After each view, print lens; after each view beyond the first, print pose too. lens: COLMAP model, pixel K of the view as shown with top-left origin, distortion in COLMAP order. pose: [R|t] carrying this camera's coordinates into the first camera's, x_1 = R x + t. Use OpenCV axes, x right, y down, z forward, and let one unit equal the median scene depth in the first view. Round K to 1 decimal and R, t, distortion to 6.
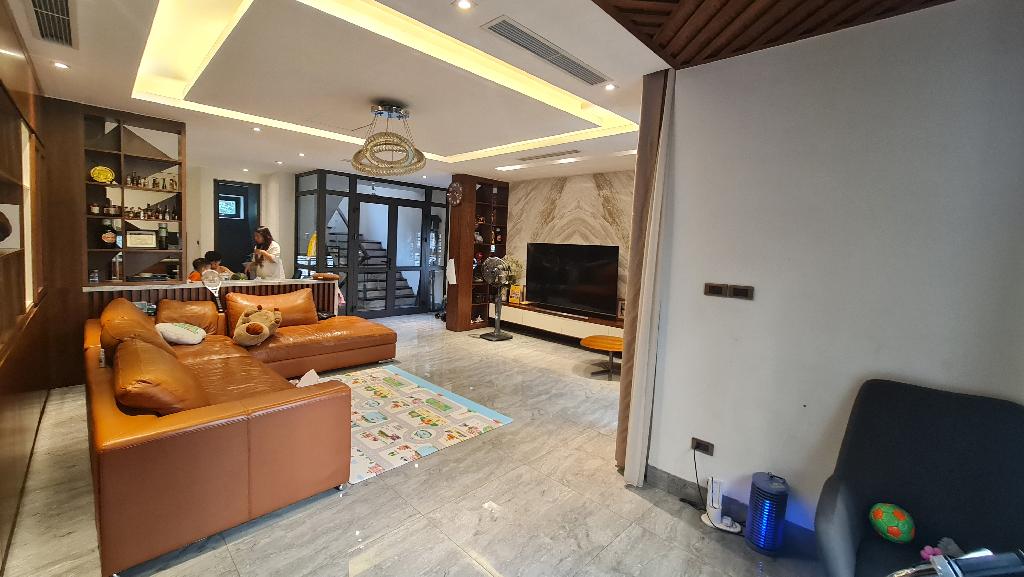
lens RADIAL K [[418.2, 0, 518.4], [0, 418.2, 273.5], [0, 0, 1]] dist [-0.000688, -0.000039]
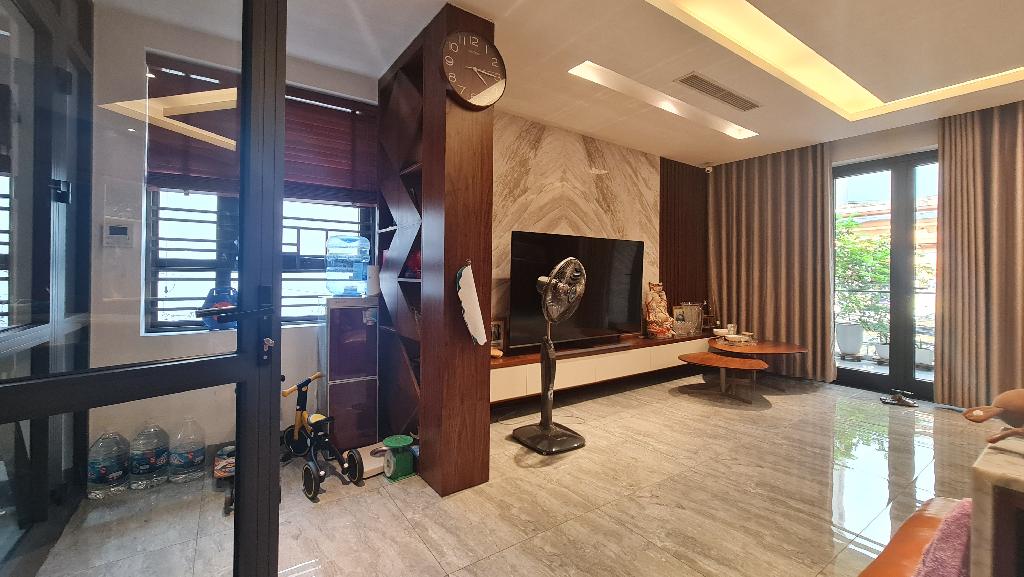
lens RADIAL K [[418.2, 0, 518.4], [0, 418.2, 273.5], [0, 0, 1]] dist [-0.000688, -0.000039]
pose [[0.188490, -0.040726, 0.981230, -0.603124], [0.068416, 0.997257, 0.028249, -0.046915], [-0.979689, 0.061807, 0.190759, 1.154147]]
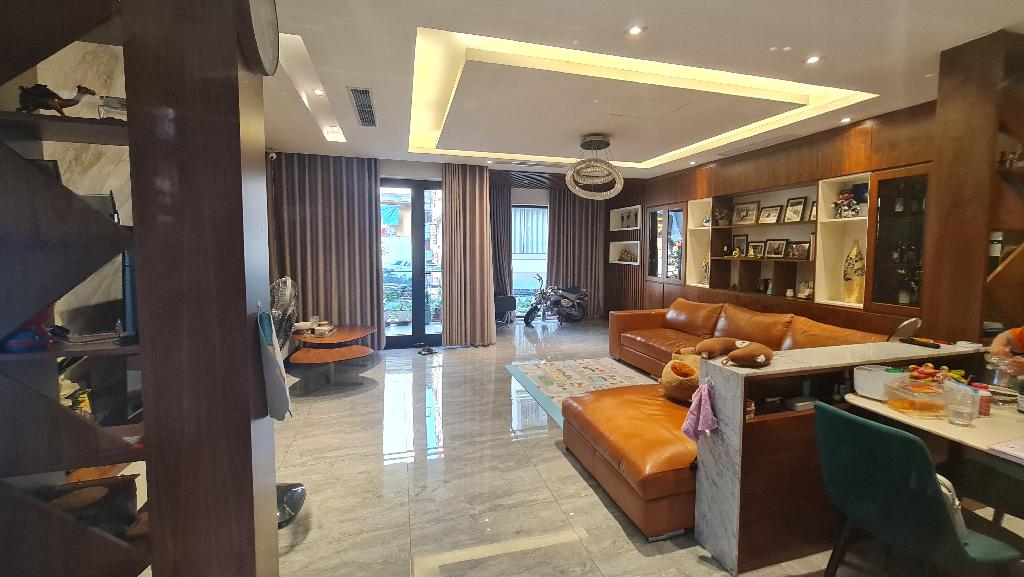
lens RADIAL K [[418.2, 0, 518.4], [0, 418.2, 273.5], [0, 0, 1]] dist [-0.000688, -0.000039]
pose [[-0.863983, -0.081339, 0.496908, -0.489626], [-0.008816, 0.989159, 0.146587, -0.114699], [-0.503444, 0.122268, -0.855333, 1.431830]]
